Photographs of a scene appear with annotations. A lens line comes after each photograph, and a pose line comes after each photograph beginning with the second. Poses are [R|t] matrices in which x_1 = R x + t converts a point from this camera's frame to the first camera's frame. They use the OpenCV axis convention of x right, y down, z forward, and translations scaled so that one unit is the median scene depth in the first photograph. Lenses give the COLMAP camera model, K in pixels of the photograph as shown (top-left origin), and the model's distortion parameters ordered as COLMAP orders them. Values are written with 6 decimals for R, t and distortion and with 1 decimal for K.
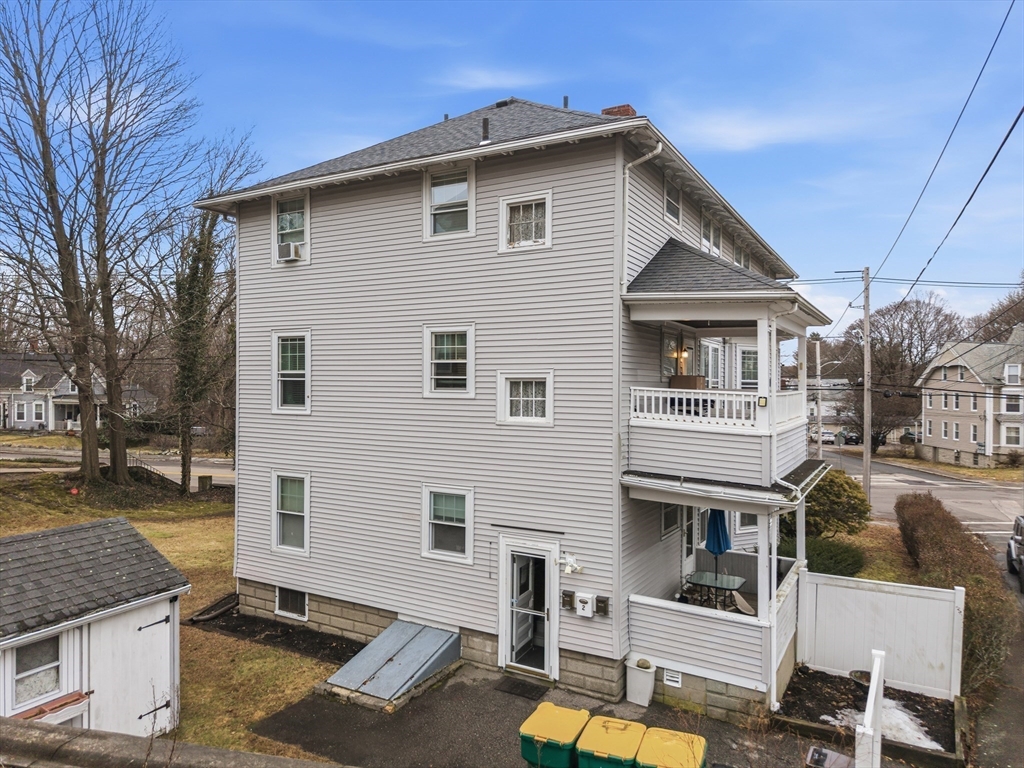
lens RADIAL K [[696.3, 0, 564.3], [0, 696.3, 387.1], [0, 0, 1]] dist [-0.002973, -0.001340]
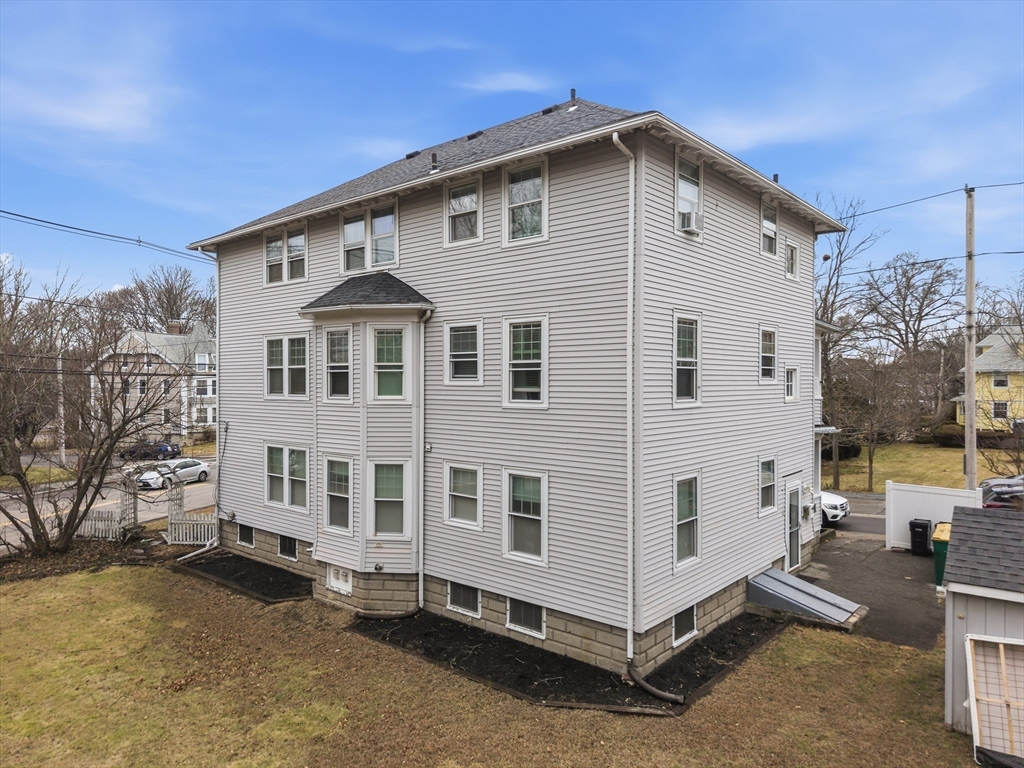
lens RADIAL K [[689.7, 0, 509.7], [0, 689.7, 379.4], [0, 0, 1]] dist [0.060488, -0.000004]
pose [[0.975142, -0.014691, -0.221092, 0.149263], [0.016406, 0.999848, 0.005927, 0.001008], [0.220971, -0.009407, 0.975235, -0.076246]]
